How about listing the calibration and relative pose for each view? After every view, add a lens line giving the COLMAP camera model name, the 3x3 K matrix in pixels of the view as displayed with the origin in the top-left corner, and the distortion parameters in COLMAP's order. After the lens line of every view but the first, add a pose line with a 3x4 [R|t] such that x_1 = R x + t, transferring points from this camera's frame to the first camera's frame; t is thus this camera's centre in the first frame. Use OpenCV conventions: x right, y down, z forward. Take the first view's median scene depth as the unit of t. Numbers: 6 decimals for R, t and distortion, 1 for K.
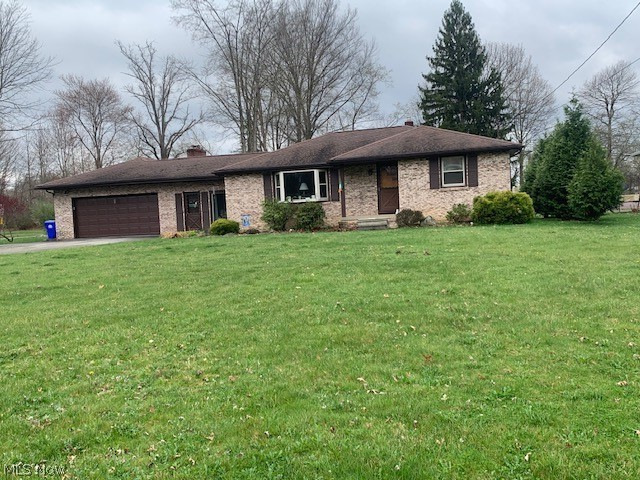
lens RADIAL K [[647.4, 0, 320.0], [0, 647.4, 240.0], [0, 0, 1]] dist [-0.011729, -0.009036]
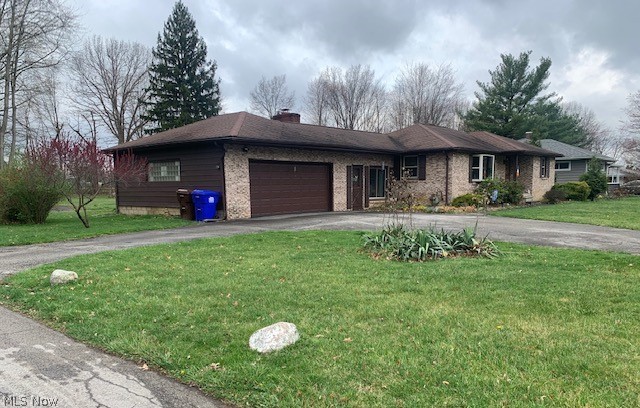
lens RADIAL K [[572.4, 0, 320.0], [0, 572.4, 204.0], [0, 0, 1]] dist [0.001833, -0.000670]
pose [[0.443126, 0.017110, 0.896296, -0.937438], [0.034054, 0.998775, -0.035903, 0.008023], [-0.895812, 0.046432, 0.442000, 0.690561]]
